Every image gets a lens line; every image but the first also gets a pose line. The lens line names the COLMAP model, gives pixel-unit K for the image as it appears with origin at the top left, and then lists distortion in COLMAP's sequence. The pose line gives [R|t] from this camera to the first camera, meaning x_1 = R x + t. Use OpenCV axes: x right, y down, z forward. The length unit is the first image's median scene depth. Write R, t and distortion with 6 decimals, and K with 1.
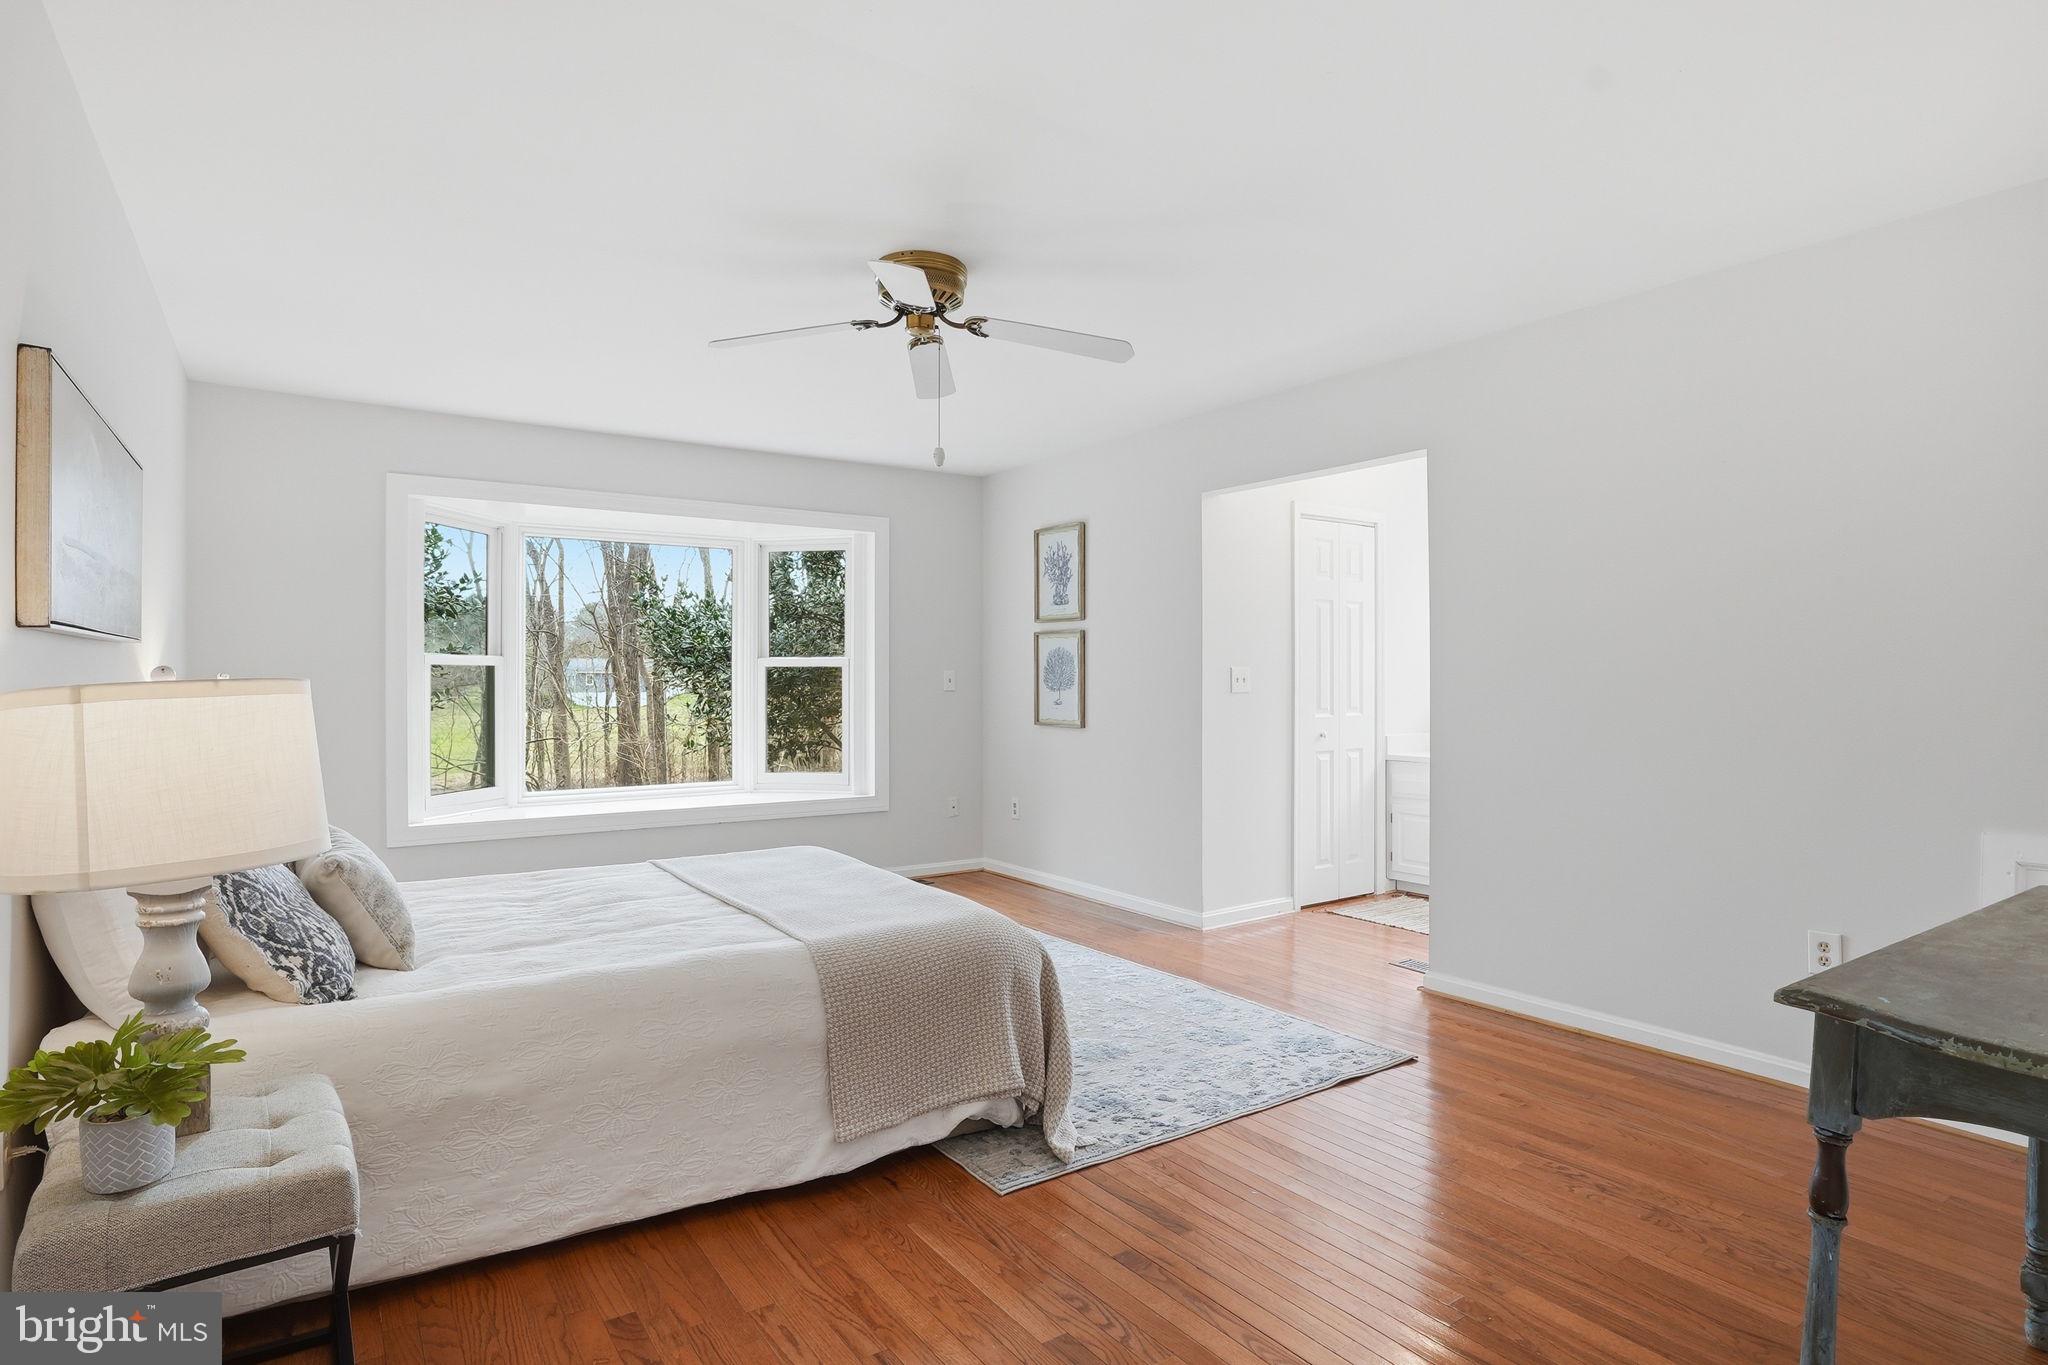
lens RADIAL K [[1072.4, 0, 1010.3], [0, 1072.4, 679.6], [0, 0, 1]] dist [-0.029559, 0.002659]
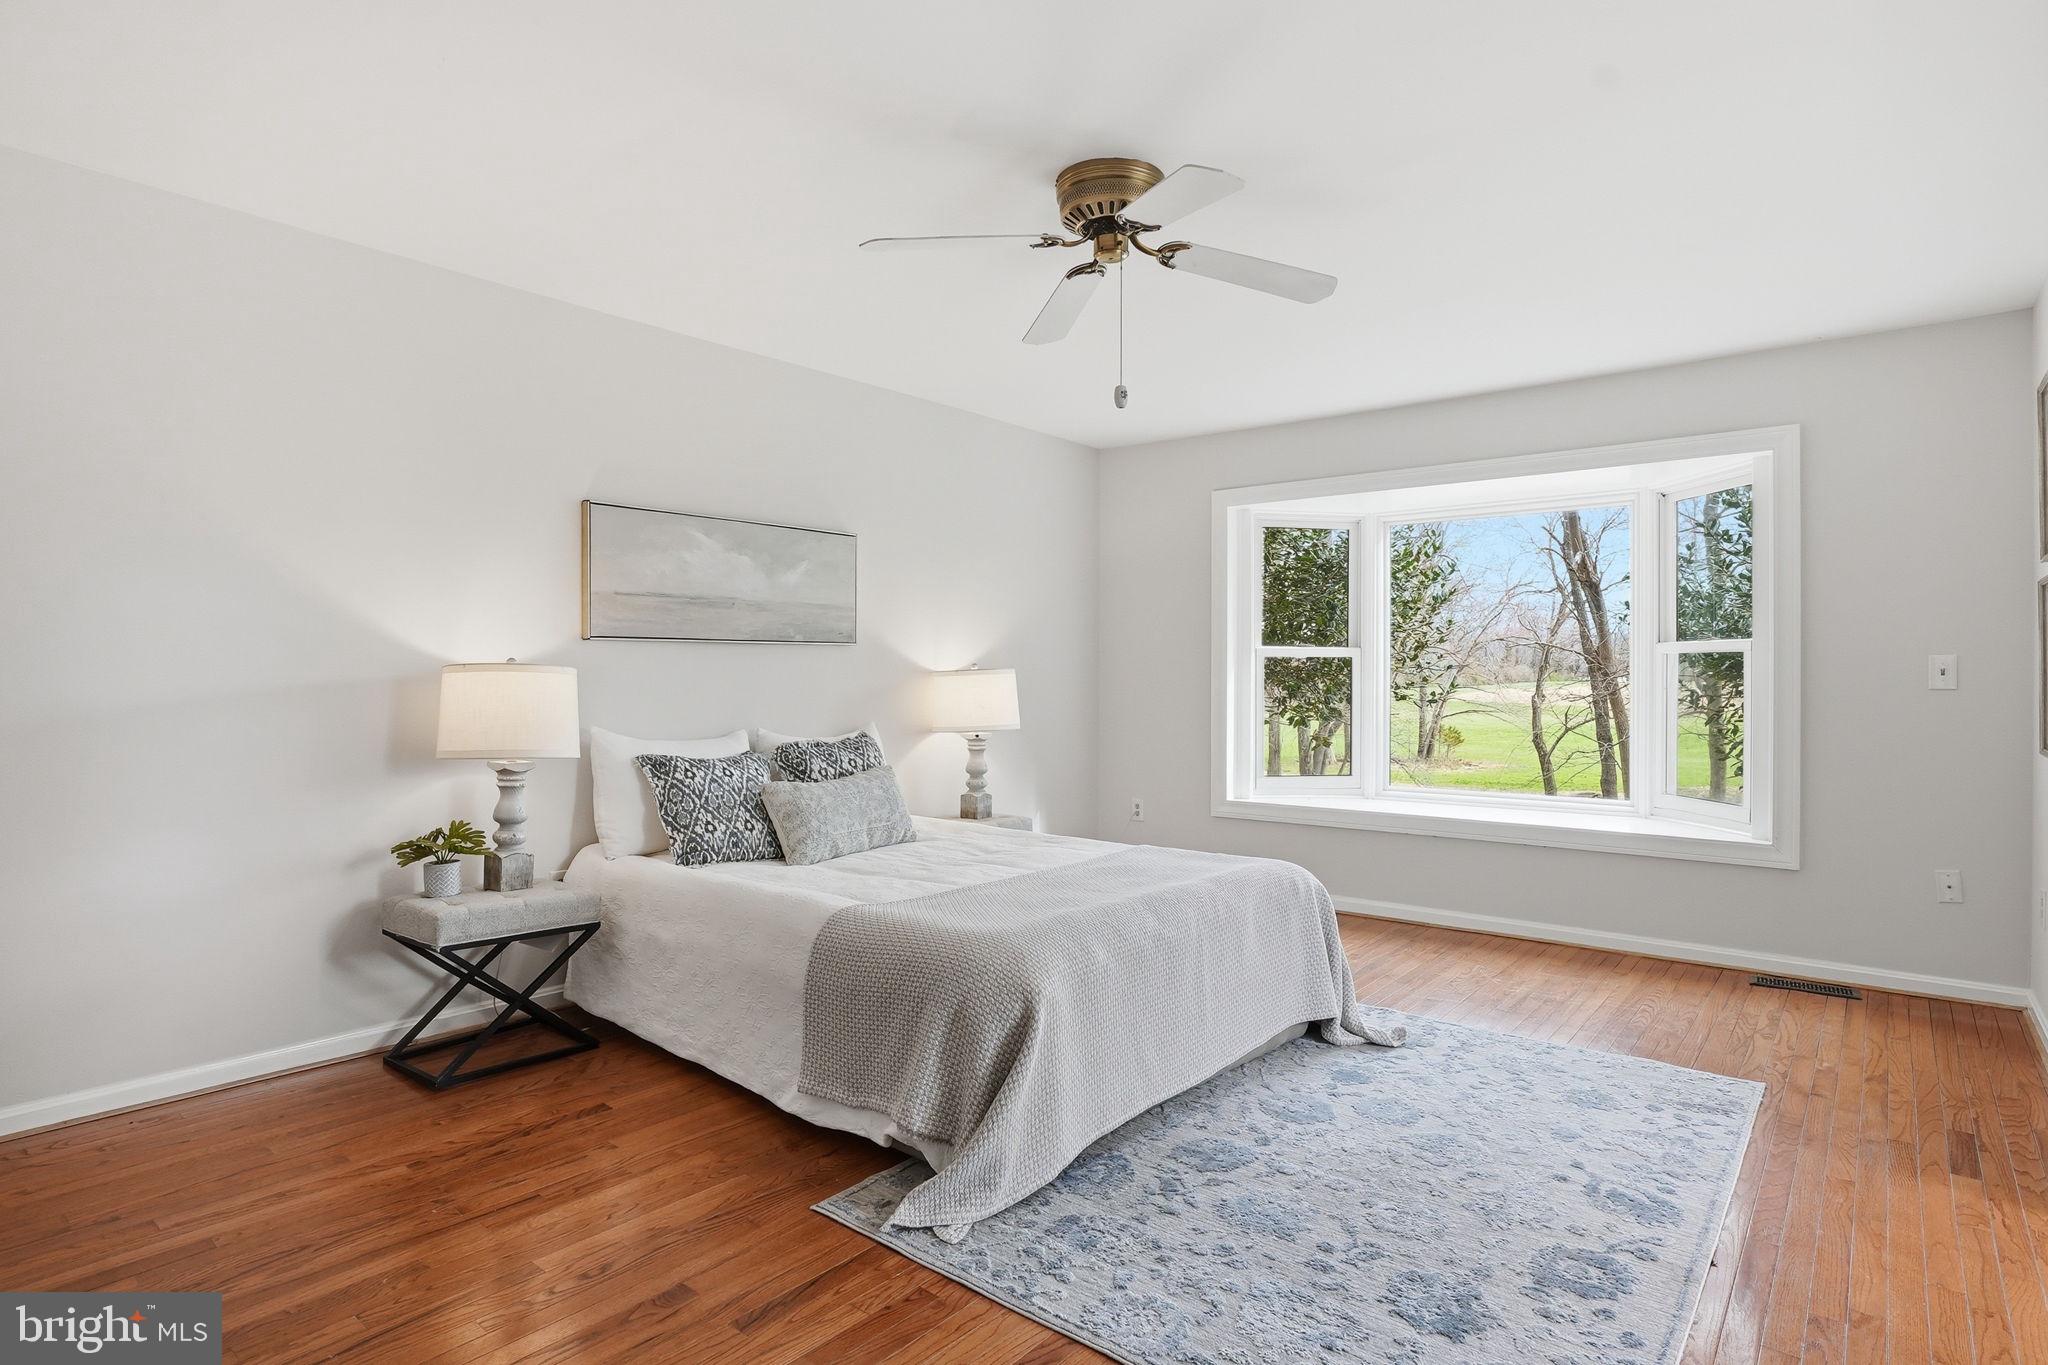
lens RADIAL K [[1072.4, 0, 1033.3], [0, 1072.4, 670.7], [0, 0, 1]] dist [-0.029559, 0.002659]
pose [[0.282862, 0.001975, -0.959159, 0.584357], [-0.004490, 0.999990, 0.000735, 0.000067], [0.959150, 0.004099, 0.282868, 0.558876]]
